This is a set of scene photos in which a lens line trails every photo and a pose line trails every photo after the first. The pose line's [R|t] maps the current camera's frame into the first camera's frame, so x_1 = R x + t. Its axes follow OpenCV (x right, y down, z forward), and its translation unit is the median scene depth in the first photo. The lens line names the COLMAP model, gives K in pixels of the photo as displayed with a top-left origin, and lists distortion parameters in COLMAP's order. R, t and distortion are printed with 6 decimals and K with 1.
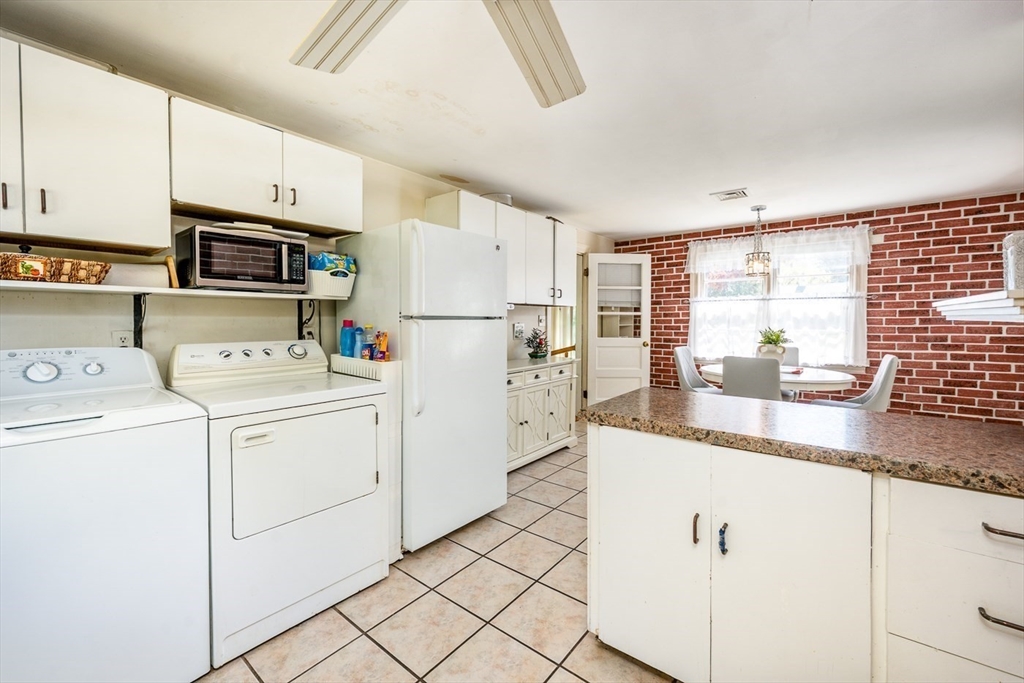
lens RADIAL K [[420.2, 0, 512.3], [0, 420.2, 332.3], [0, 0, 1]] dist [-0.008074, -0.000091]
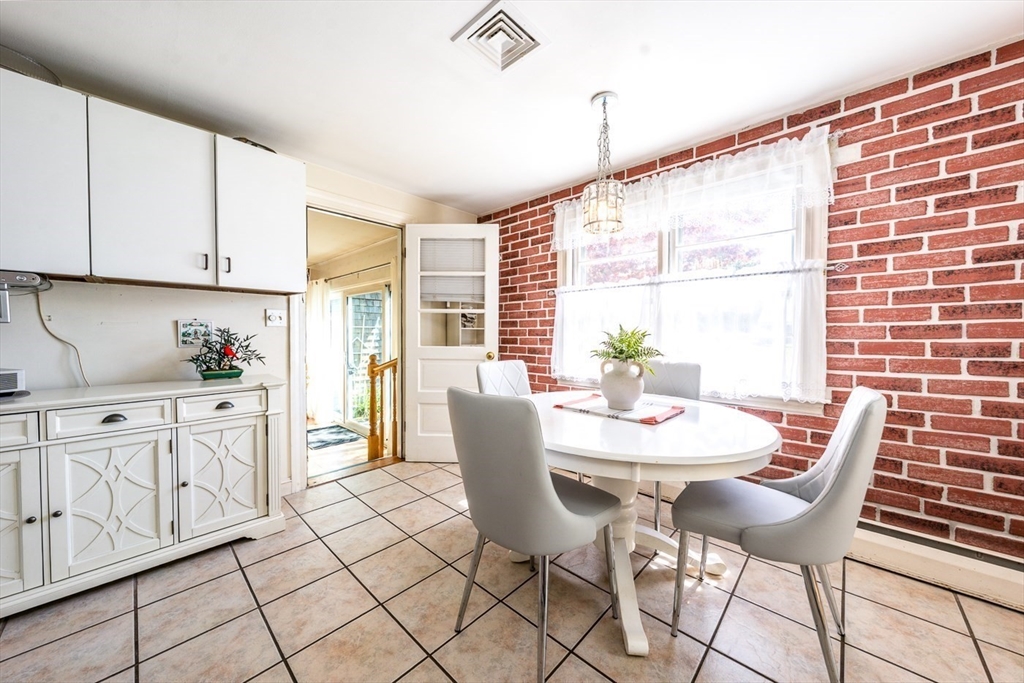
lens RADIAL K [[359.2, 0, 511.2], [0, 359.2, 343.0], [0, 0, 1]] dist [-0.005315, 0.000840]
pose [[0.996222, 0.004298, -0.086734, 0.511755], [-0.004589, 0.999984, -0.003159, 0.010933], [0.086719, 0.003545, 0.996226, 0.538445]]
